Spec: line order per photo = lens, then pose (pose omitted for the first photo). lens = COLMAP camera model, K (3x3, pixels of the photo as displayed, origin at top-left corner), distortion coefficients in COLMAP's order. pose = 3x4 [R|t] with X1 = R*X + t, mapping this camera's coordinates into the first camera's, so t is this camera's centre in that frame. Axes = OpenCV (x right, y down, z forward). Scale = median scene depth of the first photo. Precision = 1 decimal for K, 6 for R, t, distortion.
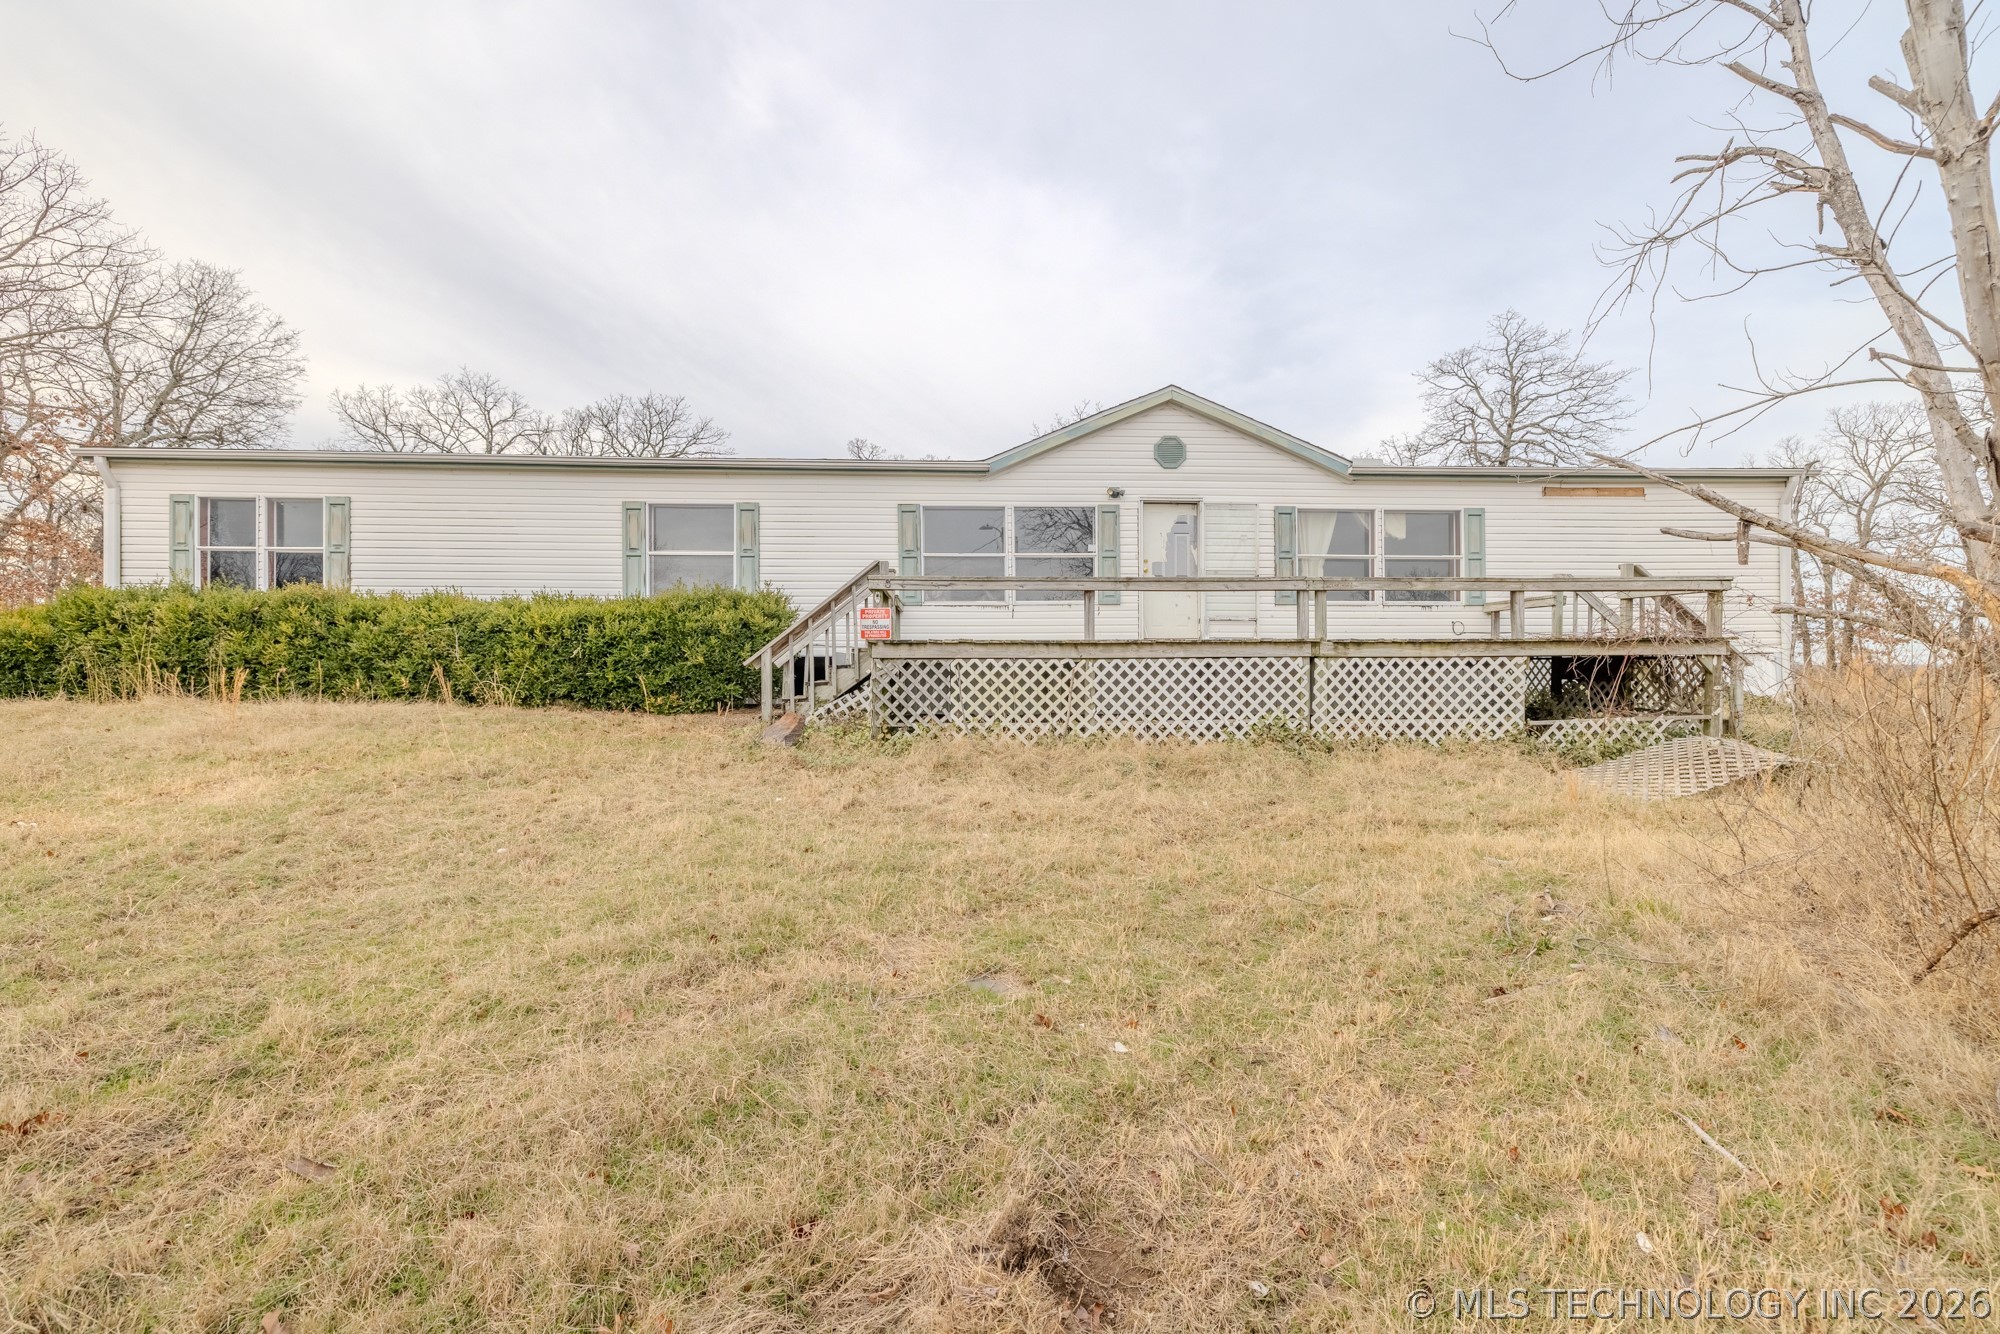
lens RADIAL K [[870.5, 0, 1006.5], [0, 870.5, 664.1], [0, 0, 1]] dist [-0.001018, 0.000662]
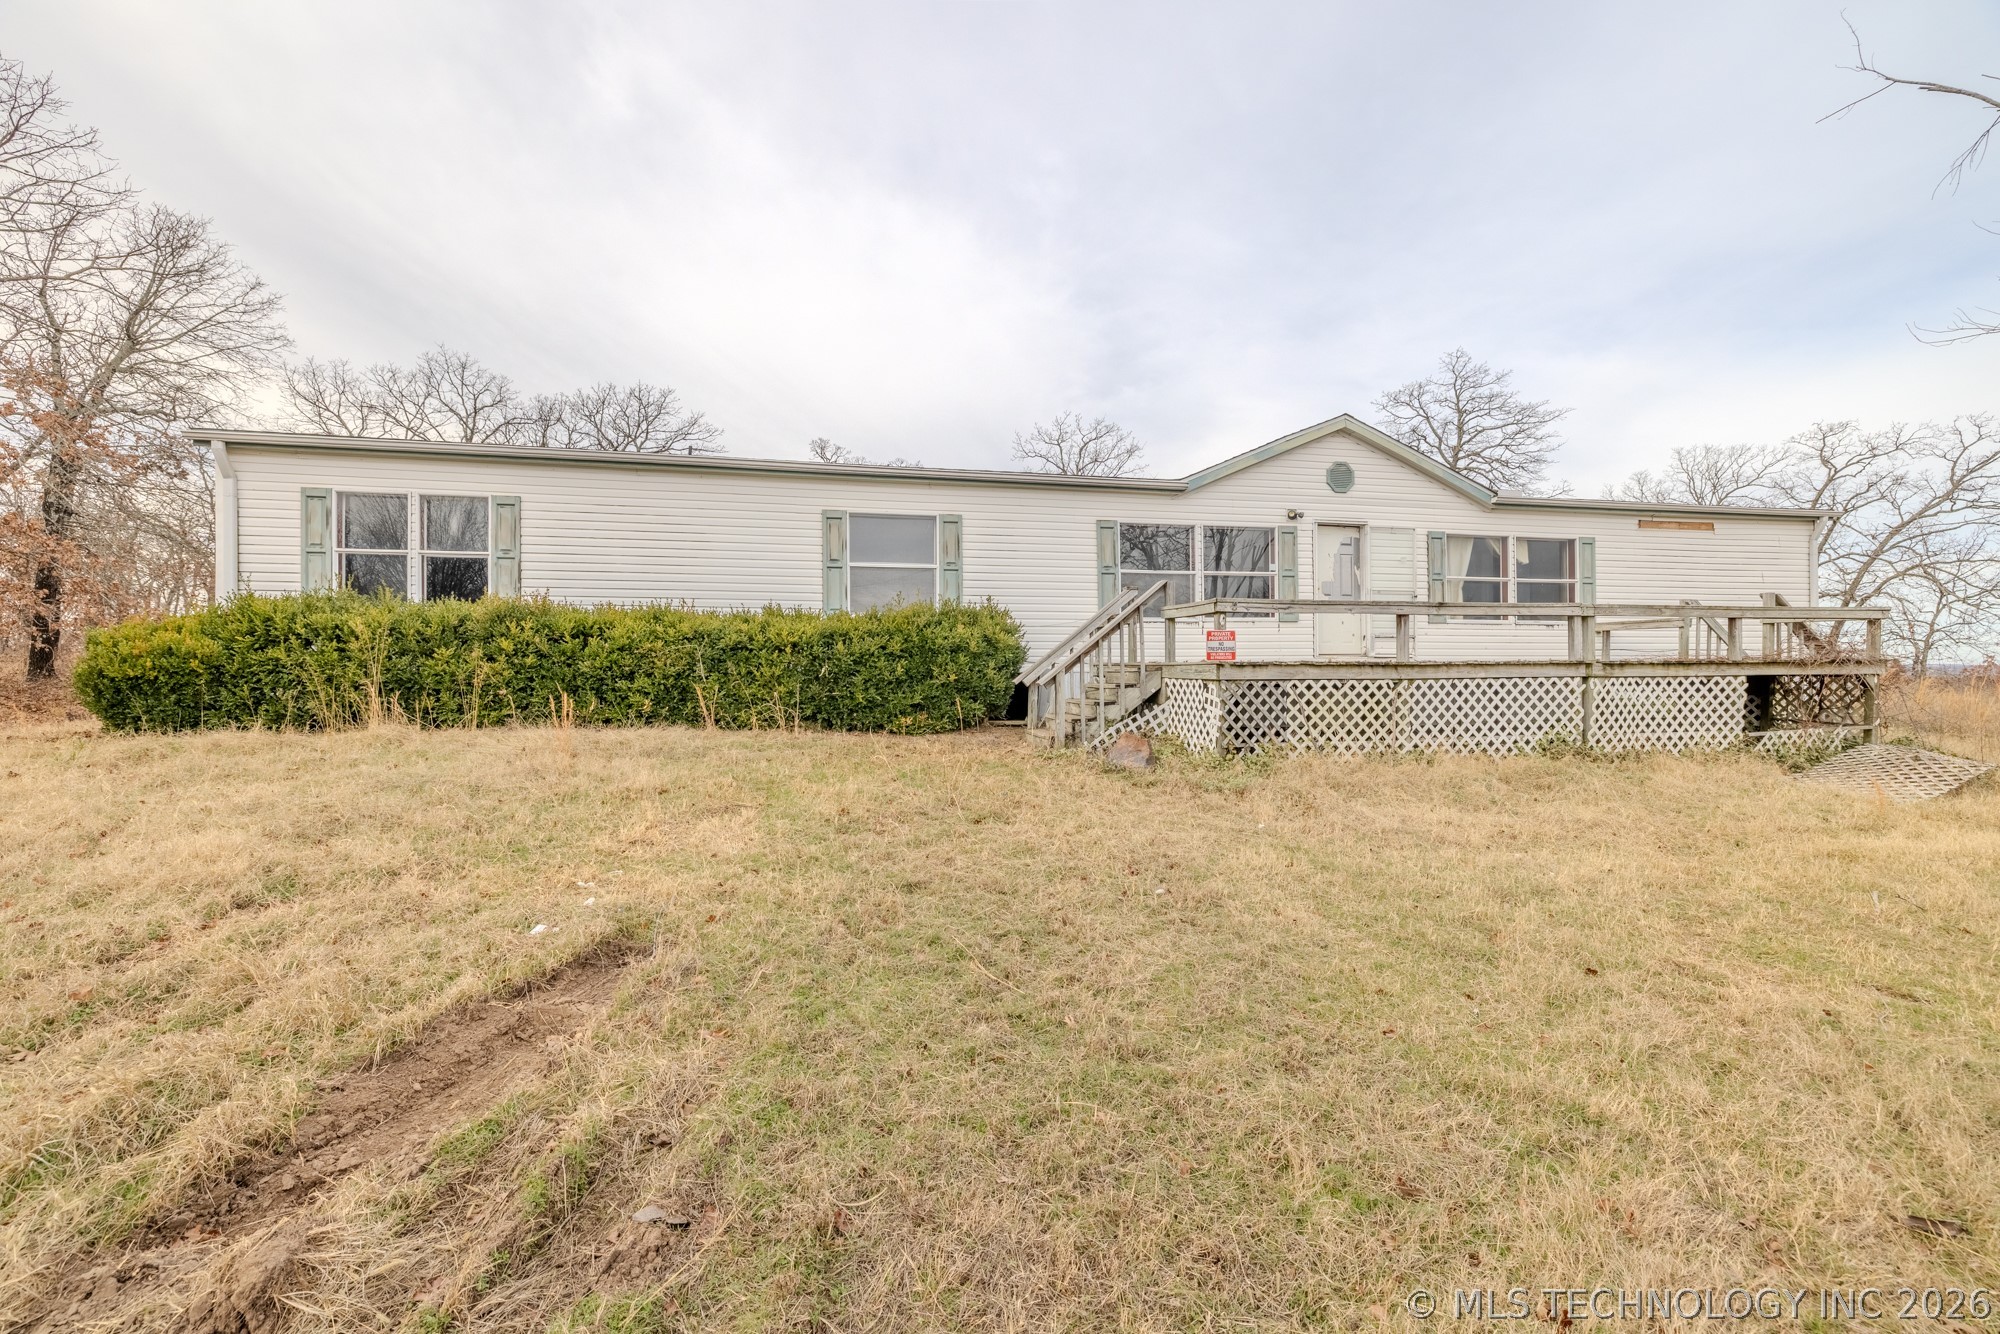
lens RADIAL K [[870.5, 0, 985.4], [0, 870.5, 666.5], [0, 0, 1]] dist [-0.001018, 0.000662]
pose [[0.986345, -0.000896, 0.164688, -0.415335], [0.000783, 0.999999, 0.000755, -0.016453], [-0.164689, -0.000615, 0.986345, 0.033299]]
